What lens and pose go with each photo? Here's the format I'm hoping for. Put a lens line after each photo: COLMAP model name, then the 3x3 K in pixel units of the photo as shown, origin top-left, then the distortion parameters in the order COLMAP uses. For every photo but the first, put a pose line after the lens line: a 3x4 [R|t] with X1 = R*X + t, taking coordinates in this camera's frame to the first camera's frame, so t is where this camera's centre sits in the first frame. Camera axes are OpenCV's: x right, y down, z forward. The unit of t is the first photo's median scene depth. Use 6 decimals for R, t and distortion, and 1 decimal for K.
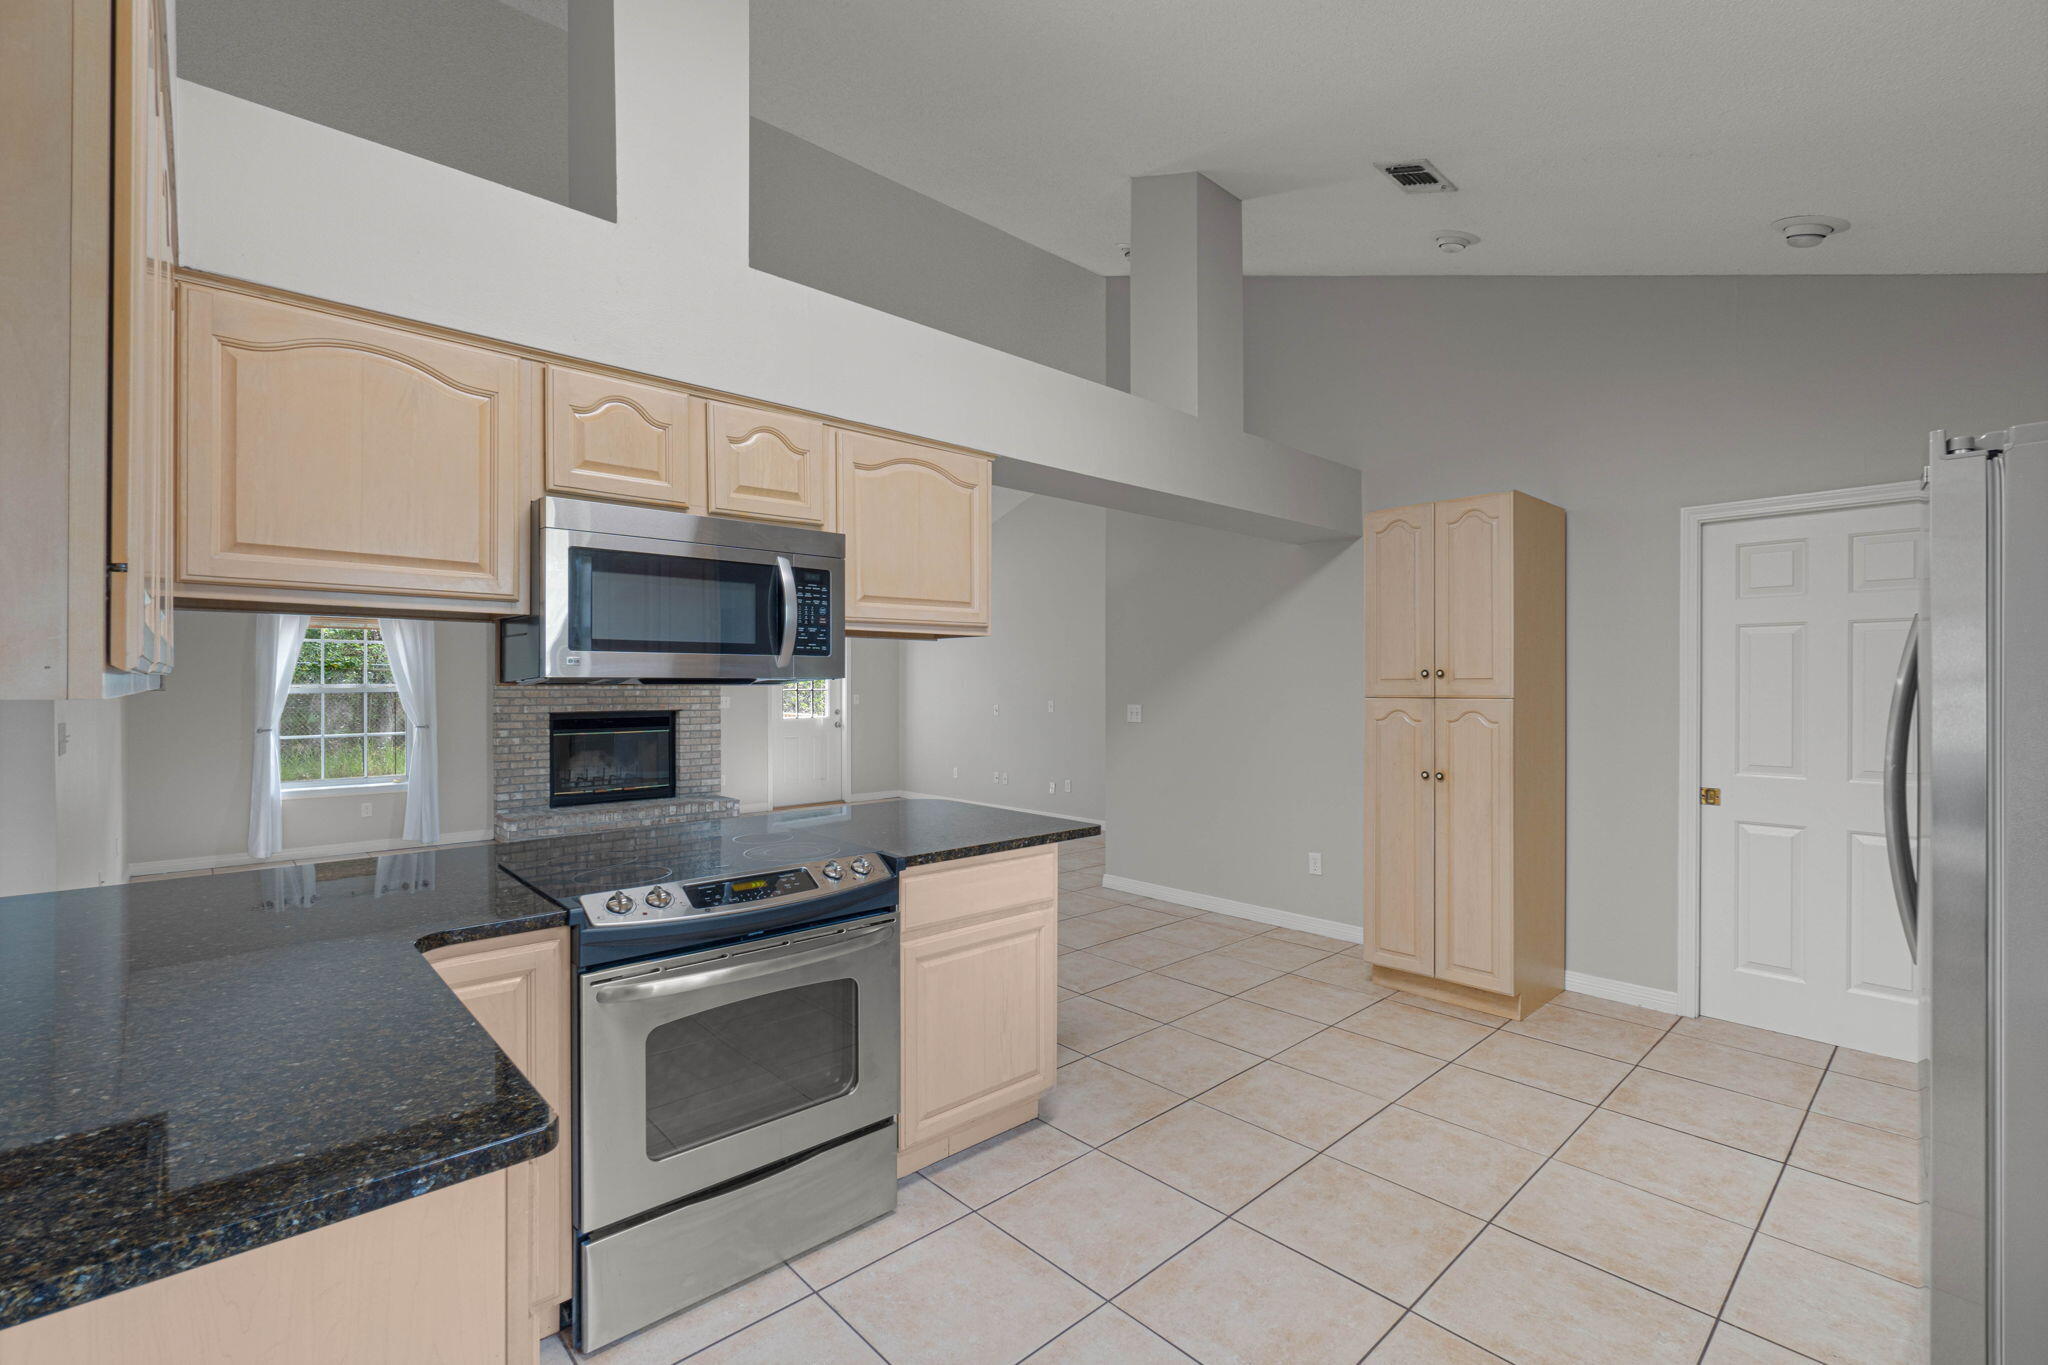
lens RADIAL K [[887.0, 0, 1015.4], [0, 887.0, 685.6], [0, 0, 1]] dist [-0.002192, -0.000348]
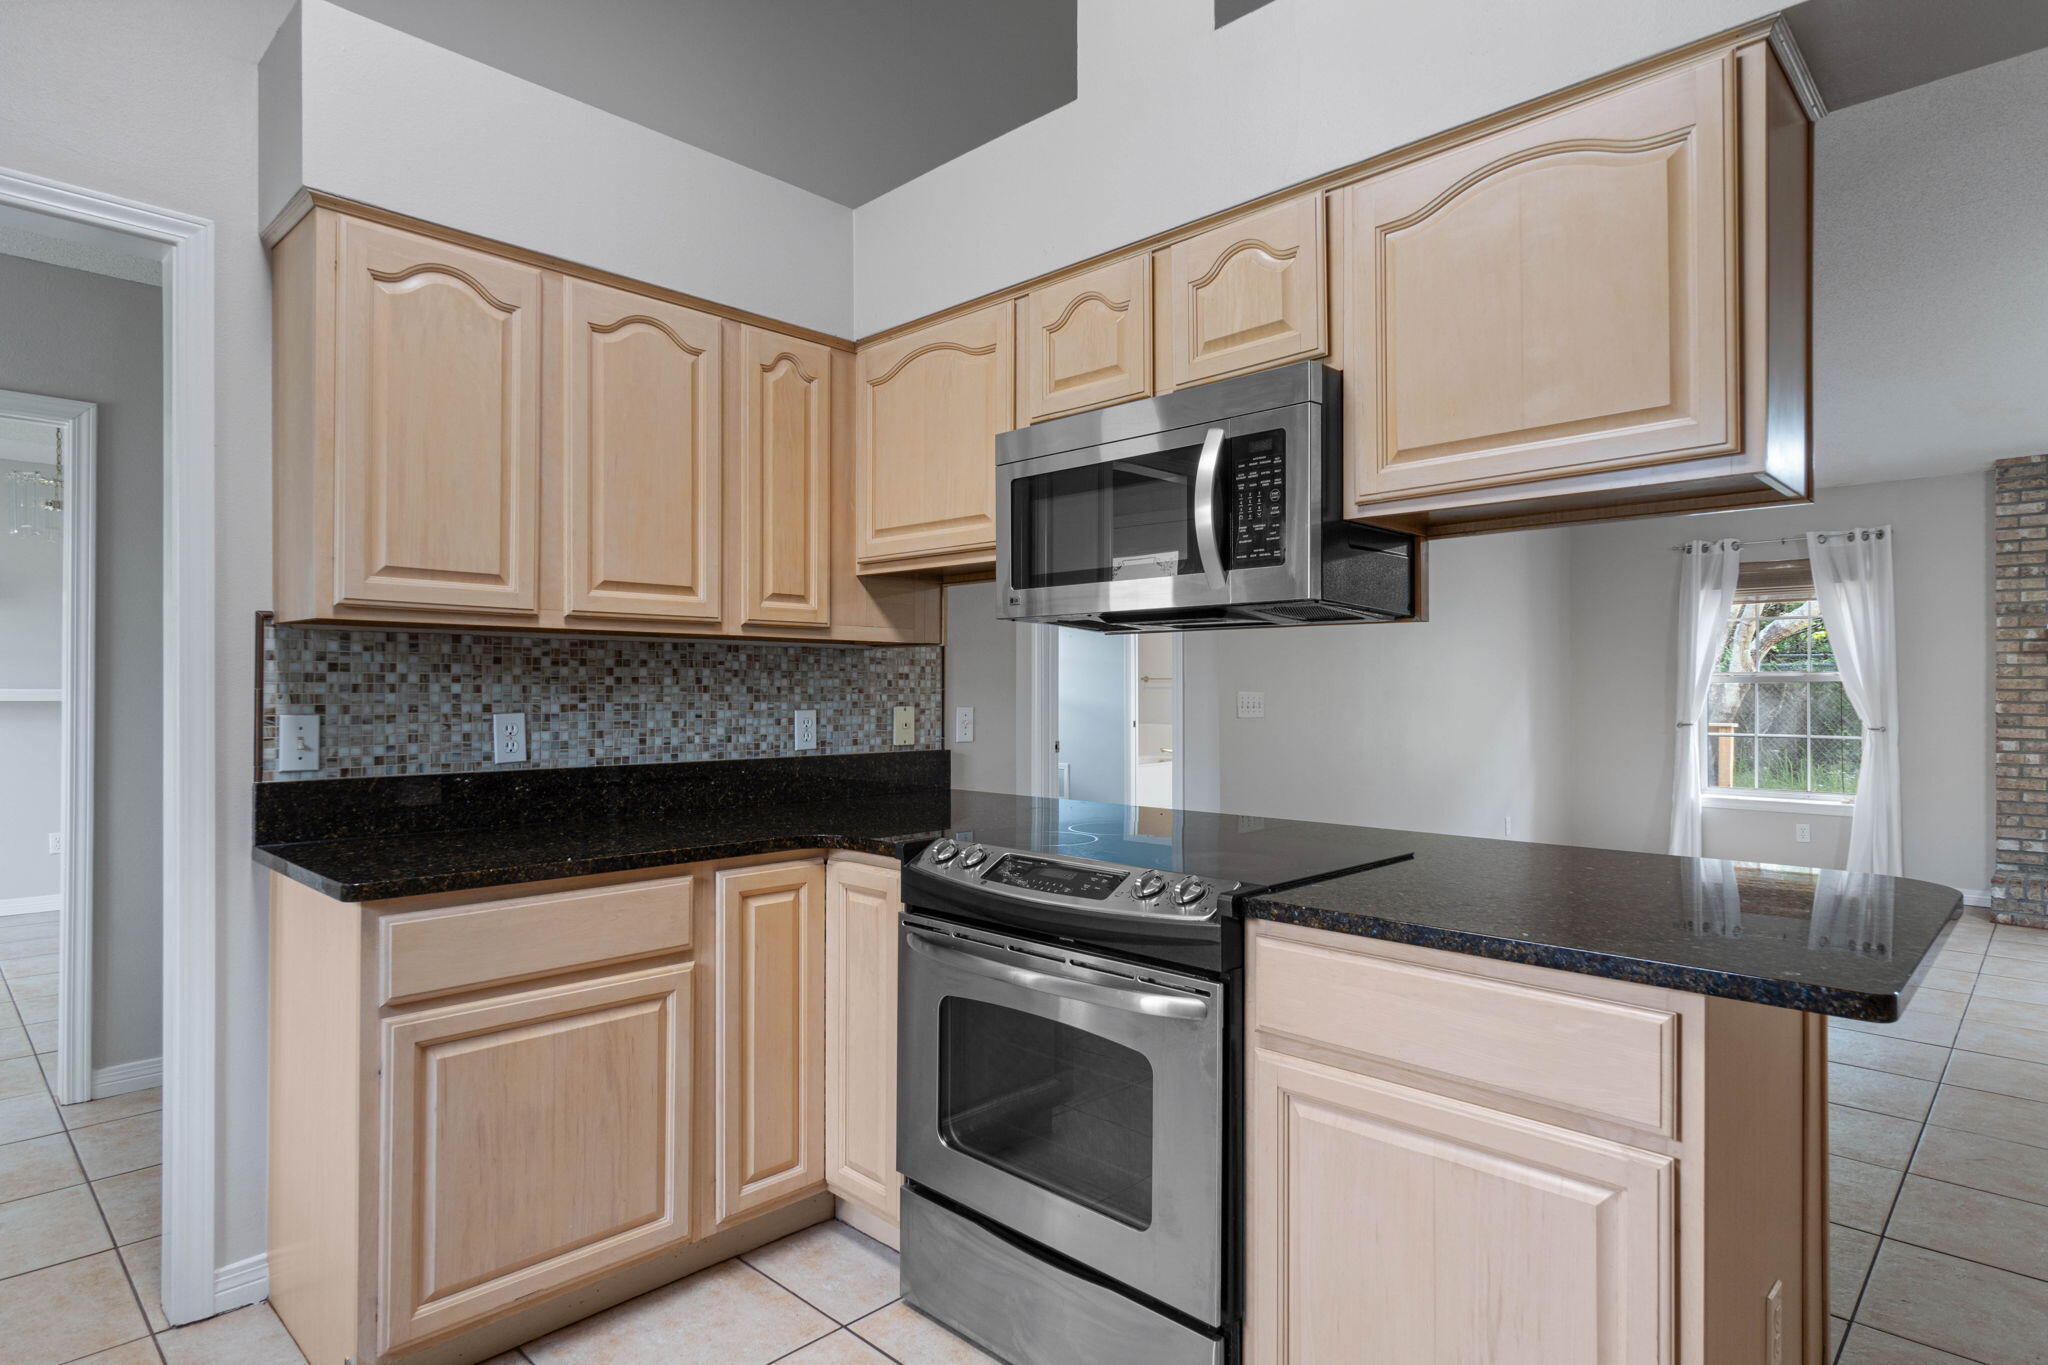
lens RADIAL K [[1093.8, 0, 1020.7], [0, 1093.8, 692.6], [0, 0, 1]] dist [-0.000957, 0.000880]
pose [[0.059662, -0.000274, -0.998219, 0.351333], [-0.002303, 0.999997, -0.000412, 0.036668], [0.998216, 0.002323, 0.059661, 0.495584]]
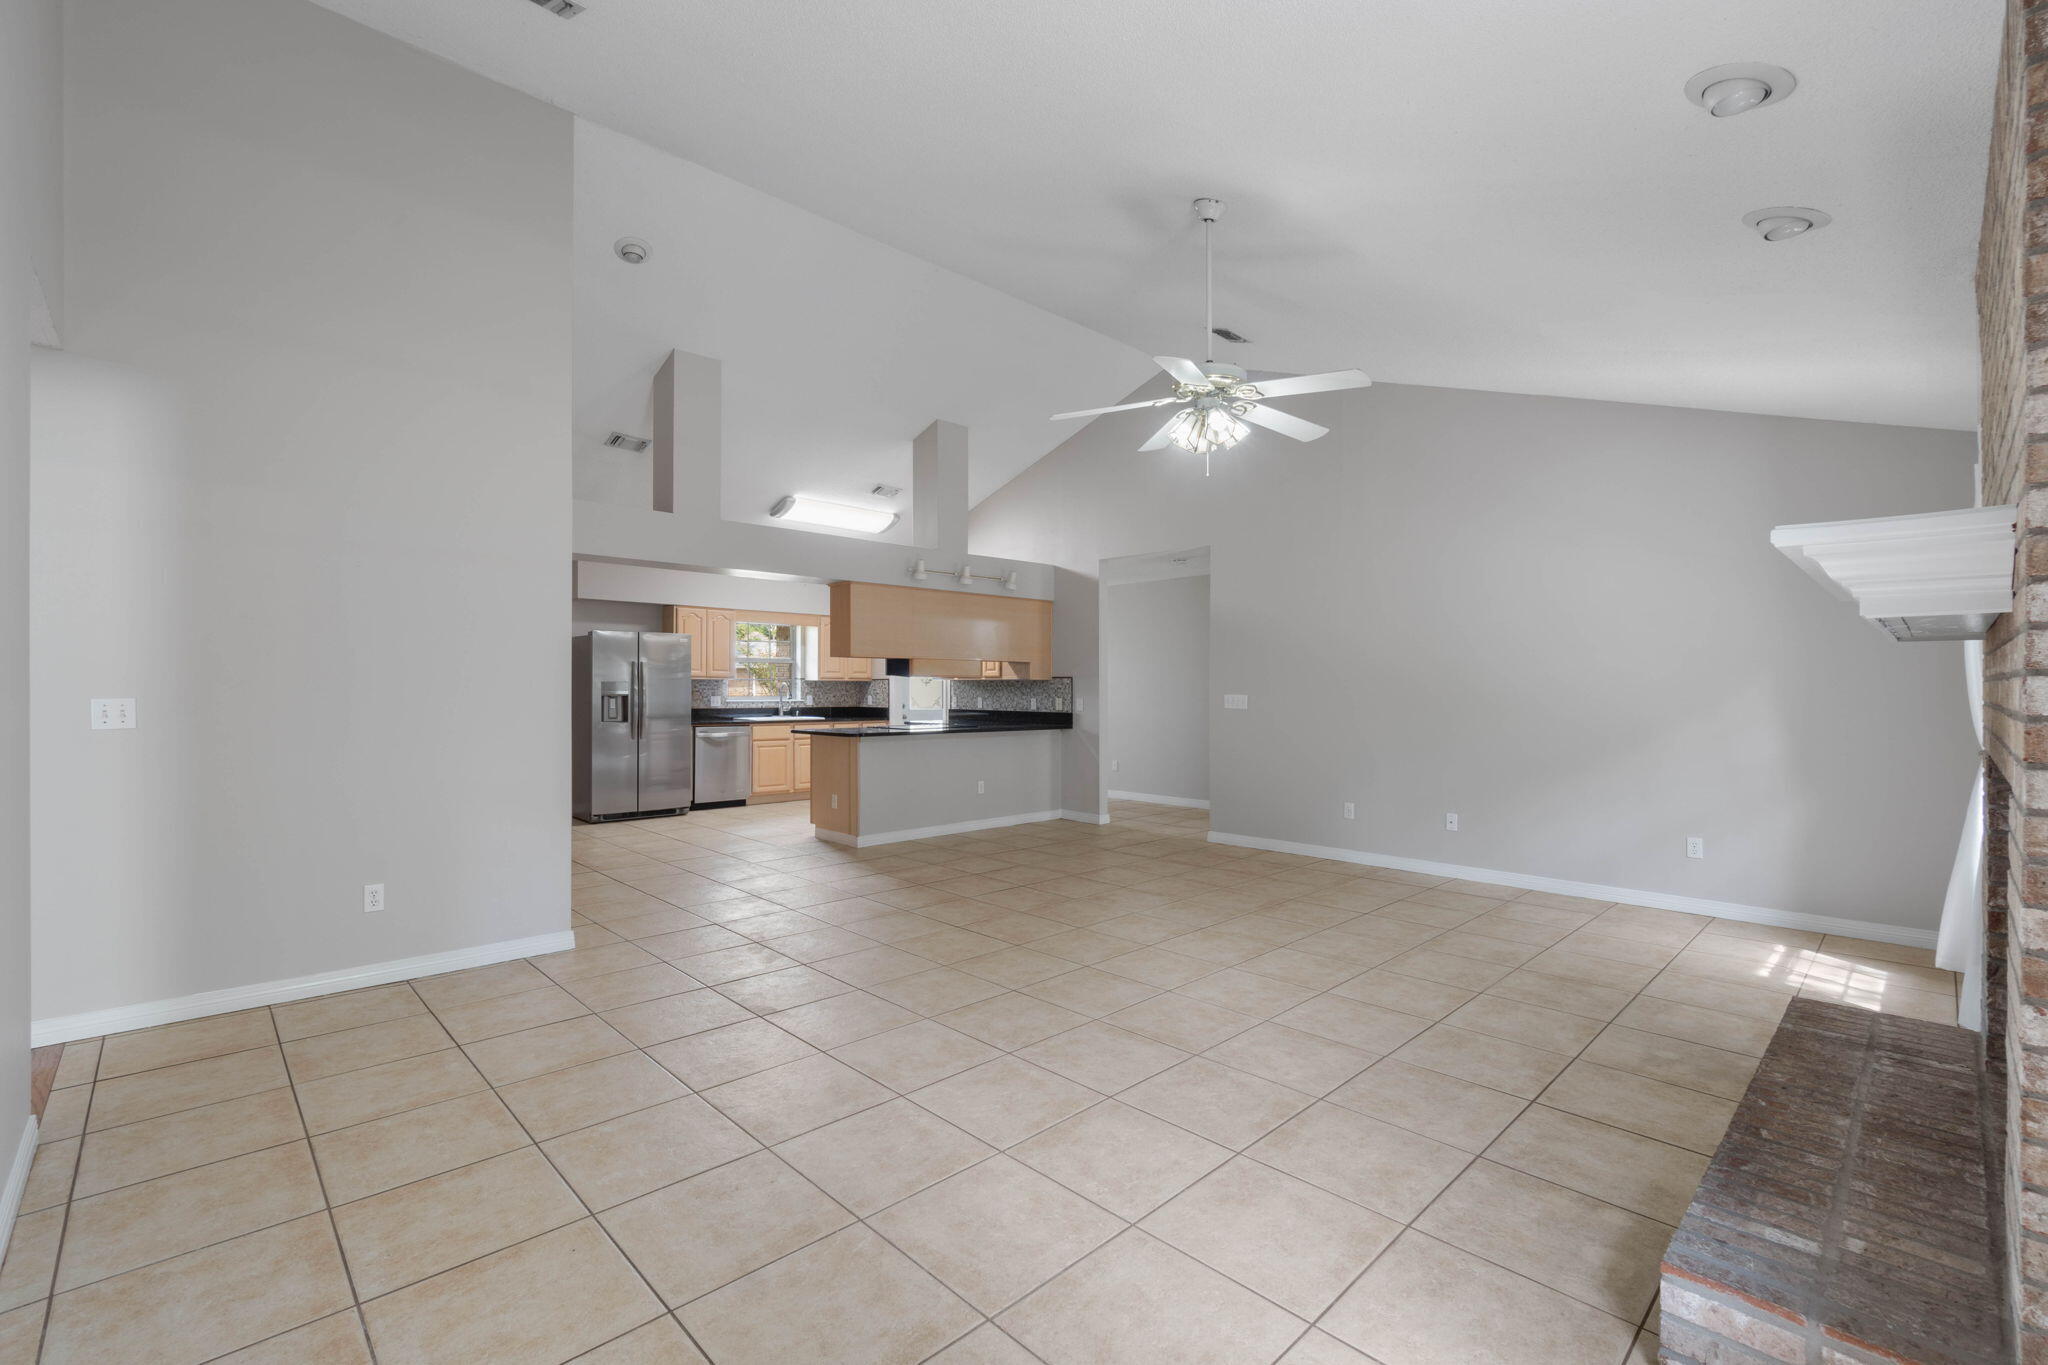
lens RADIAL K [[887.0, 0, 1028.4], [0, 887.0, 692.7], [0, 0, 1]] dist [-0.002192, -0.000348]
pose [[-0.999480, -0.002550, -0.032145, -0.400415], [-0.002778, 0.999971, 0.007056, 0.018176], [0.032126, 0.007141, -0.999458, 2.761111]]
